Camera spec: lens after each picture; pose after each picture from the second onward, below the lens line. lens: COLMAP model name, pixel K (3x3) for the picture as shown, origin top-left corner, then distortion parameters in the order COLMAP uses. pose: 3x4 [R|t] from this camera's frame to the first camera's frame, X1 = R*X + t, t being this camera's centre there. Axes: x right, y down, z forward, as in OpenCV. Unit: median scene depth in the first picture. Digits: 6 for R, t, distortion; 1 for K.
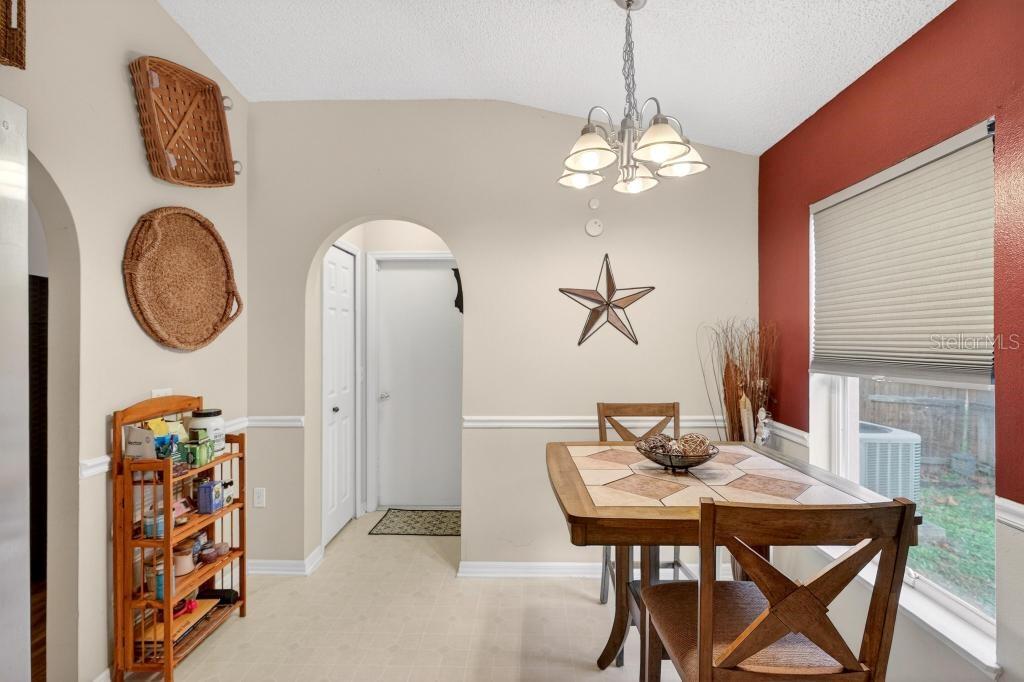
lens RADIAL K [[486.5, 0, 518.1], [0, 486.5, 342.9], [0, 0, 1]] dist [0.000379, 0.000504]
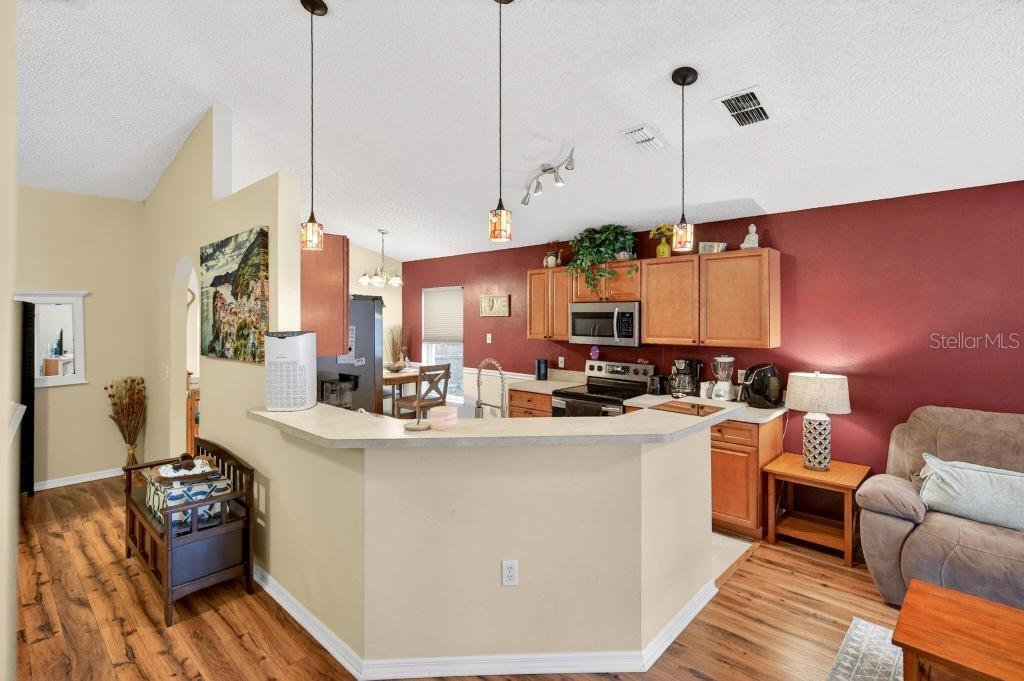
lens RADIAL K [[486.5, 0, 528.8], [0, 486.5, 318.1], [0, 0, 1]] dist [0.000379, 0.000504]
pose [[0.654065, -0.004585, 0.756424, -1.129440], [-0.001392, 0.999973, 0.007264, -0.107066], [-0.756437, -0.005804, 0.654041, -1.337245]]
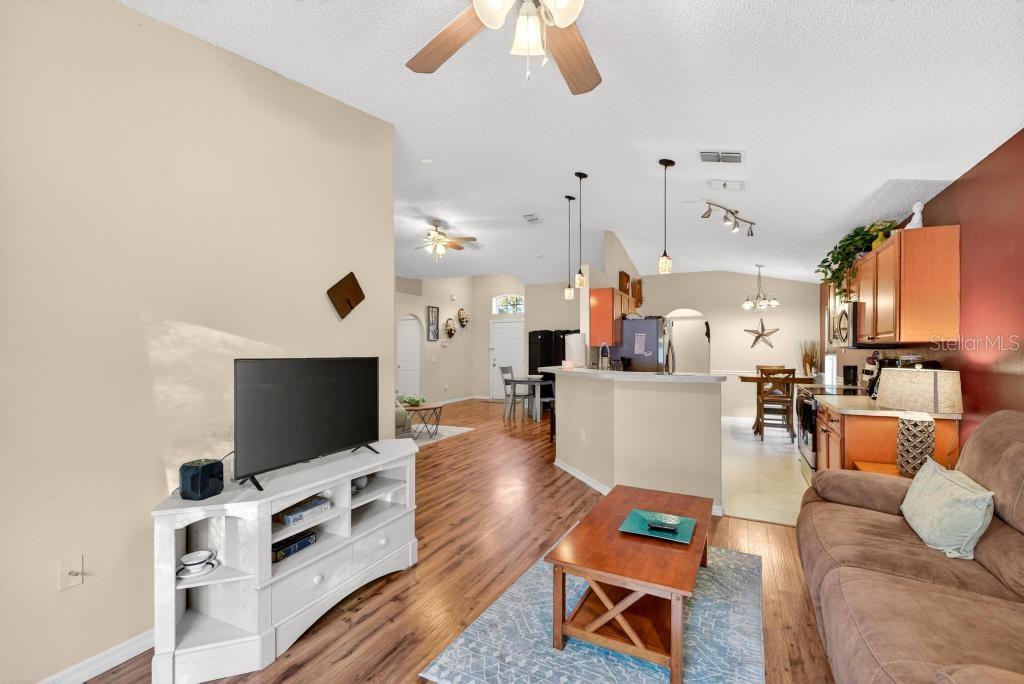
lens RADIAL K [[453.5, 0, 510.3], [0, 453.5, 352.2], [0, 0, 1]] dist [0.001250, 0.000309]
pose [[0.900545, -0.002599, -0.434755, -0.001388], [0.005650, 0.999968, 0.005725, 0.005574], [0.434727, -0.007612, 0.900530, -2.462656]]
